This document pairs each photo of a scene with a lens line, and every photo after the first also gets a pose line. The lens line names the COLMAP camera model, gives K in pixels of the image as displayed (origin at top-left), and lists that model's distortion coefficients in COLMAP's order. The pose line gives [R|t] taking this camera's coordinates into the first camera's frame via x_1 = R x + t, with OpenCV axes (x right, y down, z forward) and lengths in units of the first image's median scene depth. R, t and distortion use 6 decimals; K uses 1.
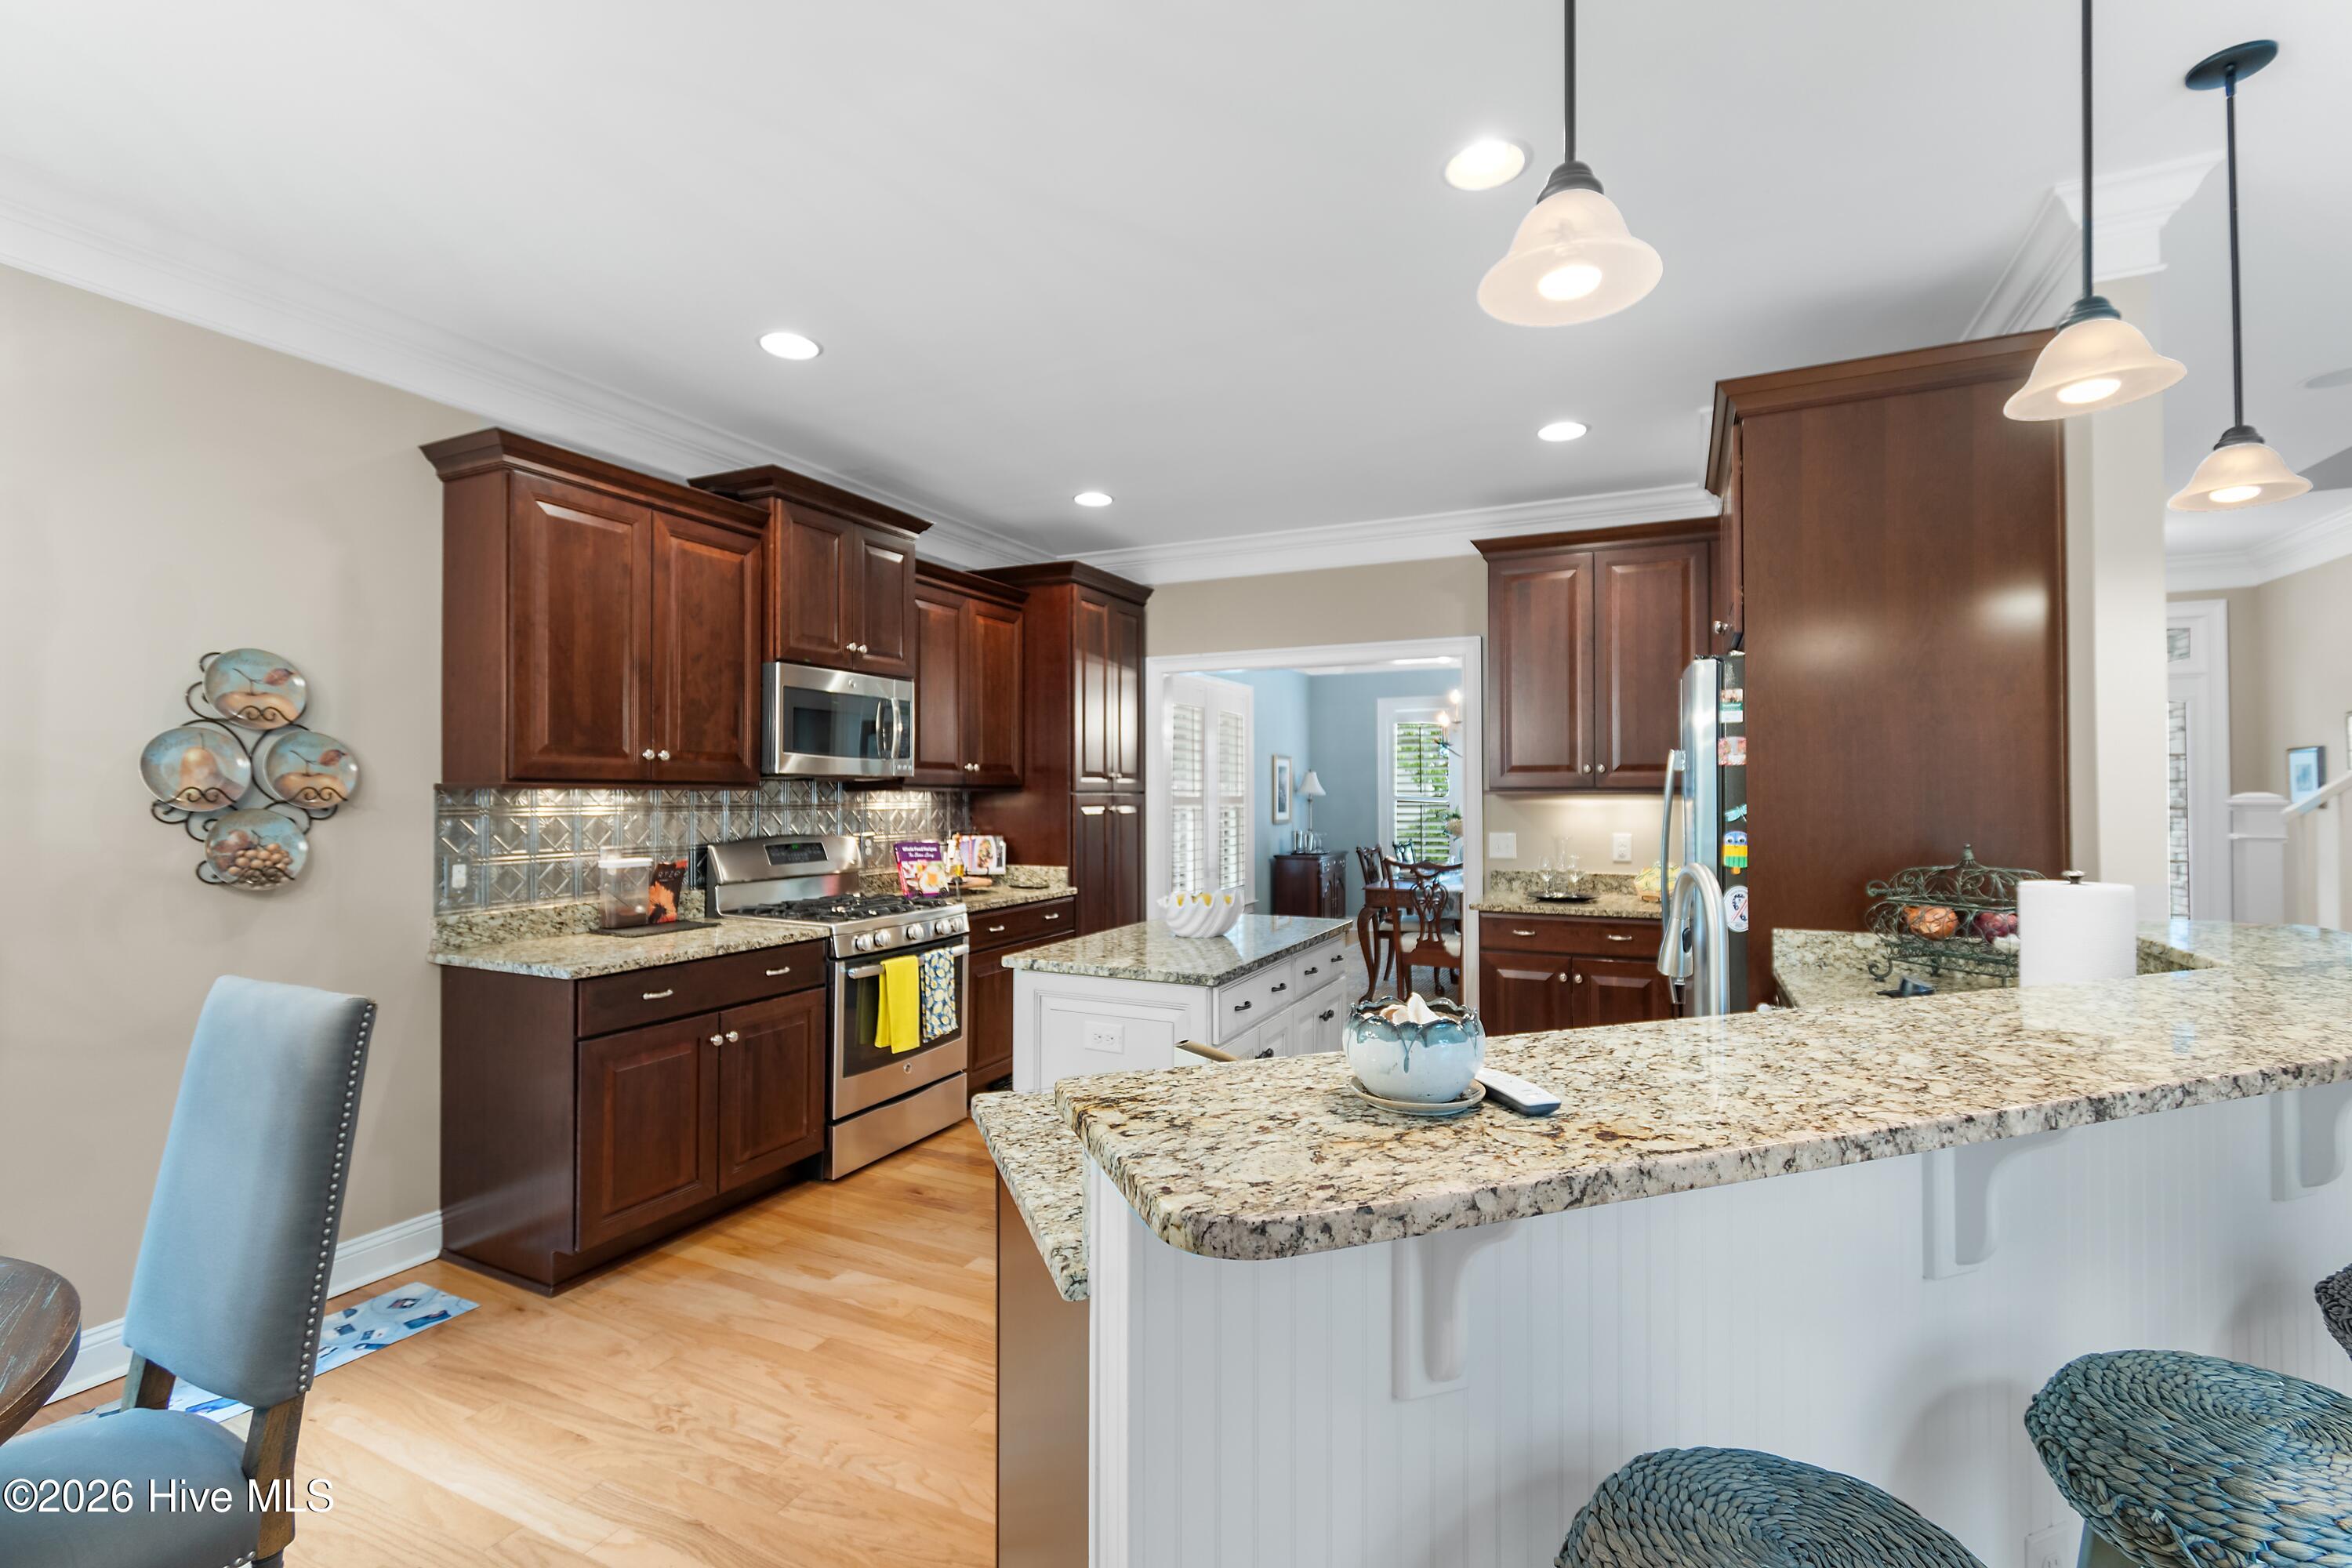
lens RADIAL K [[1038.3, 0, 1174.6], [0, 1038.3, 785.5], [0, 0, 1]] dist [0.004166, -0.001441]
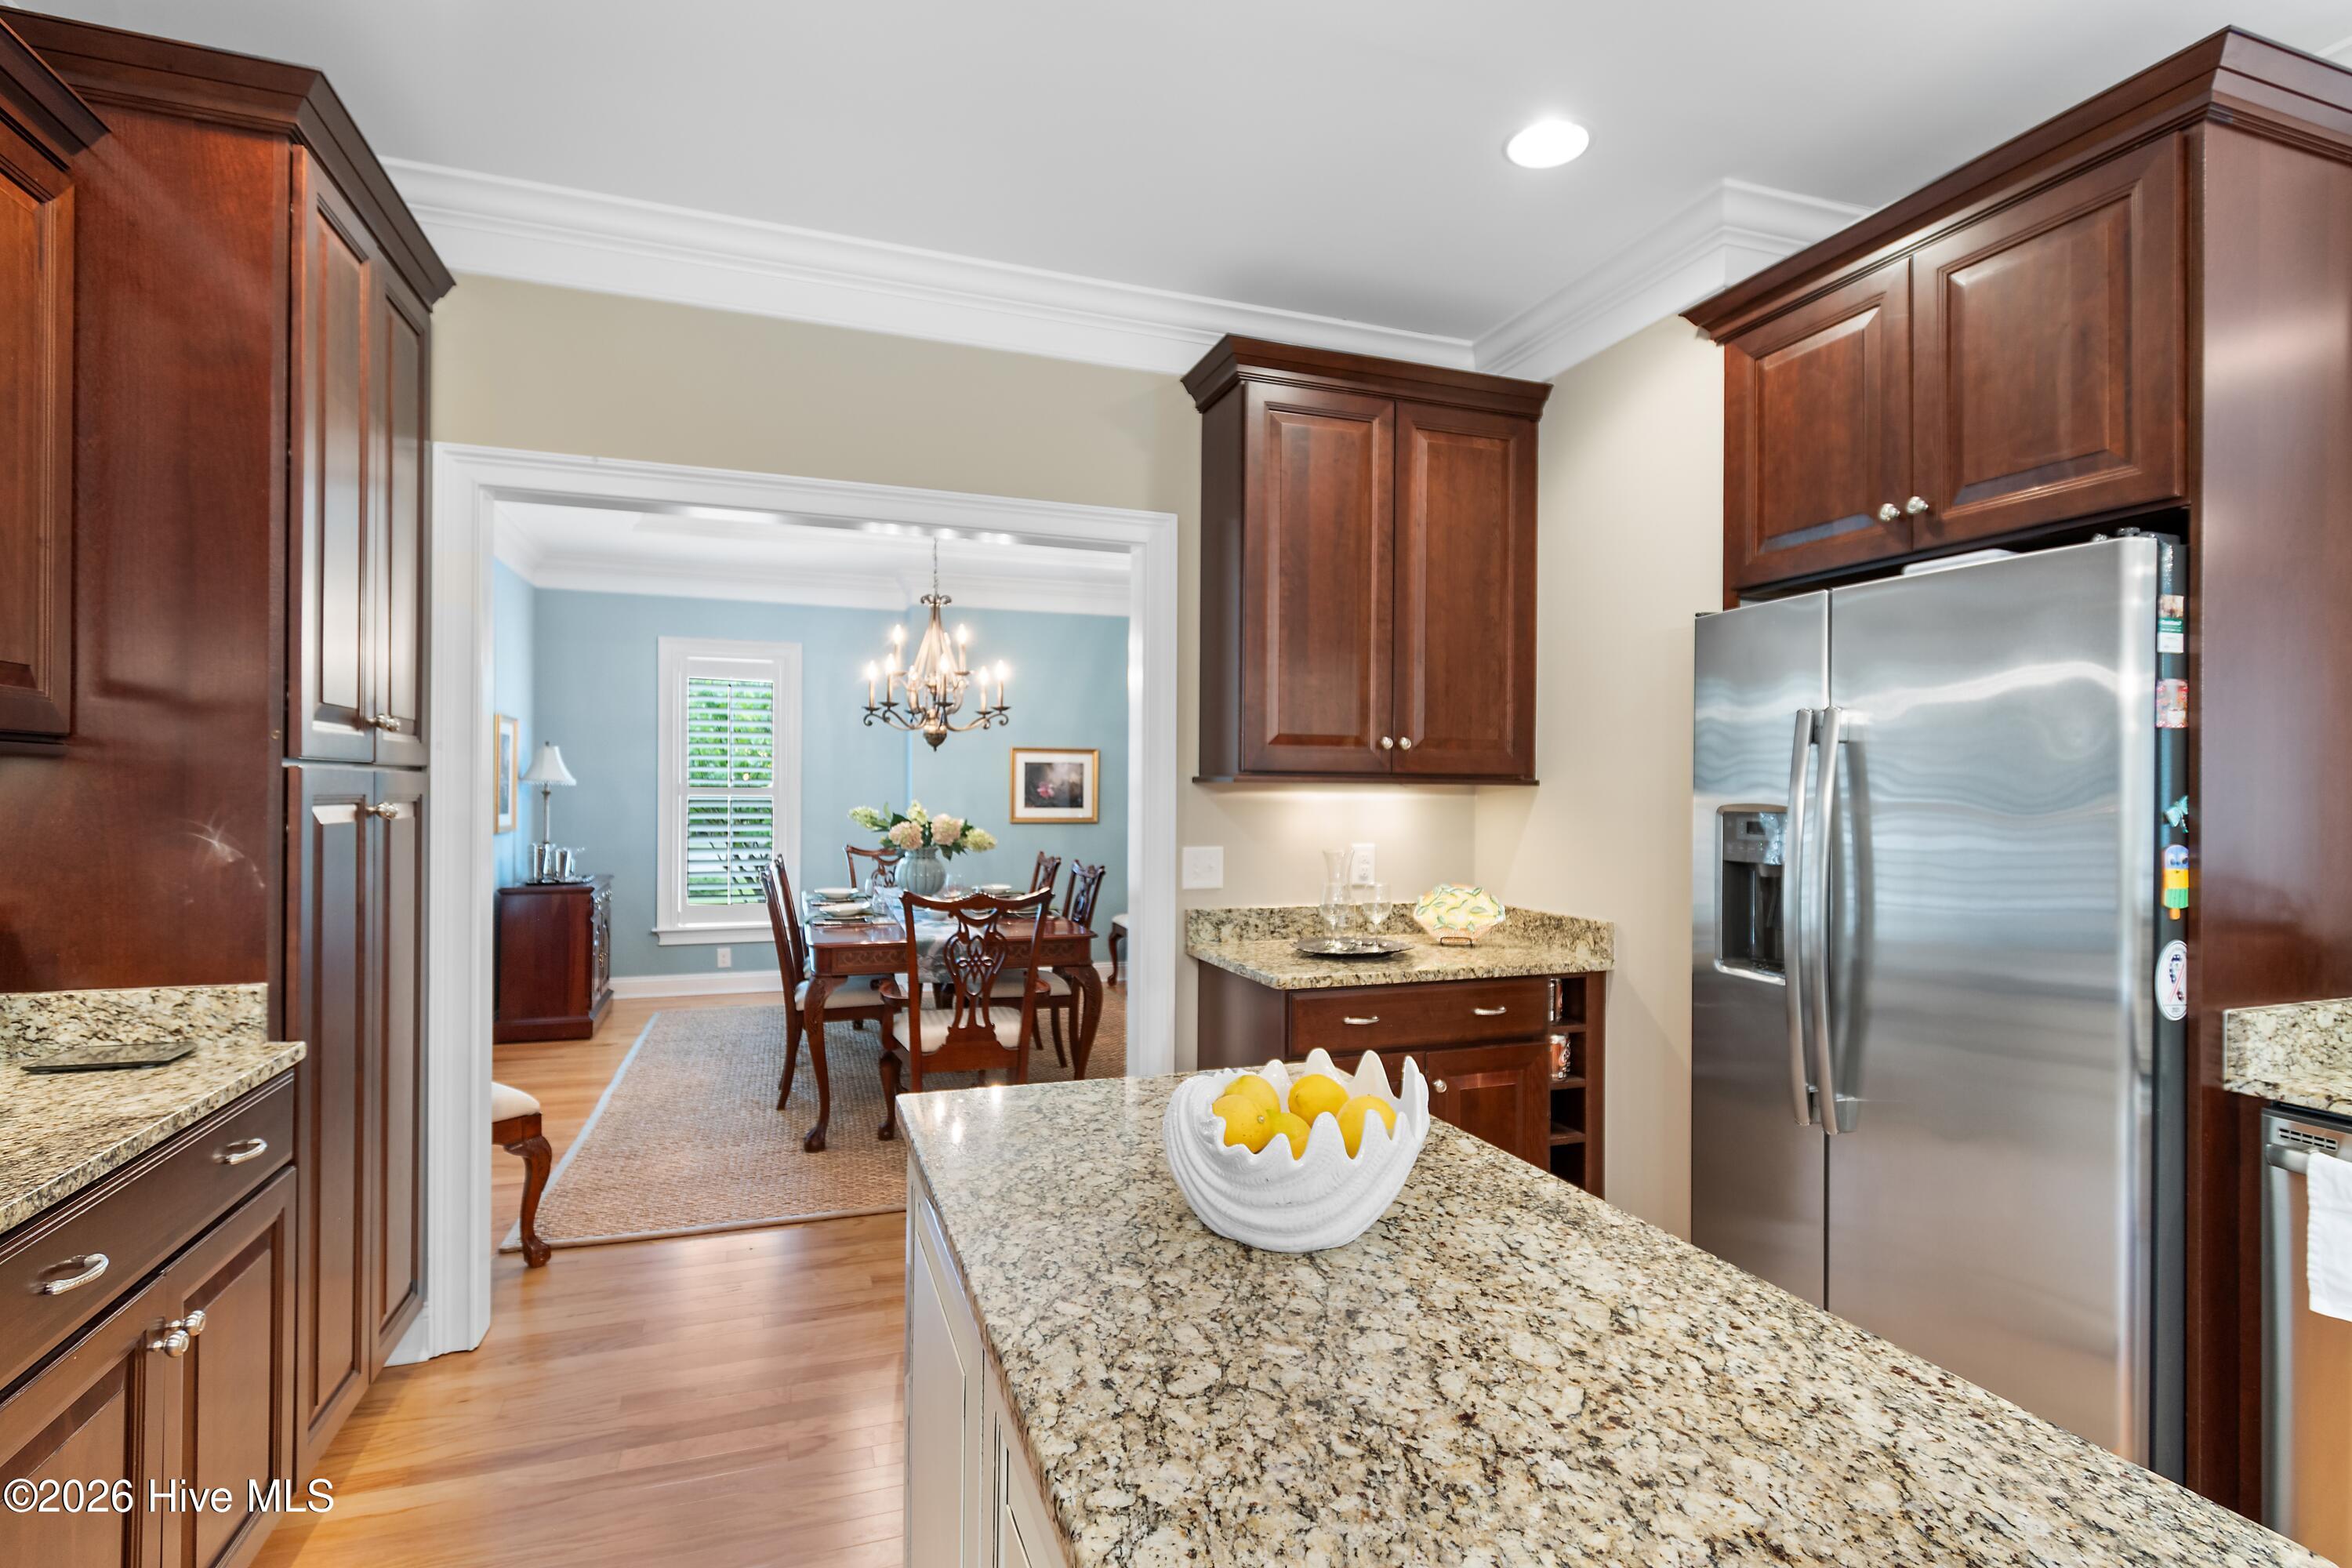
lens RADIAL K [[1131.4, 0, 1183.3], [0, 1131.4, 790.7], [0, 0, 1]] dist [0.002610, 0.000119]
pose [[0.700595, 0.008041, 0.713514, -0.162938], [-0.013728, 0.999903, 0.002211, 0.011689], [-0.713427, -0.011344, 0.700637, 0.549962]]
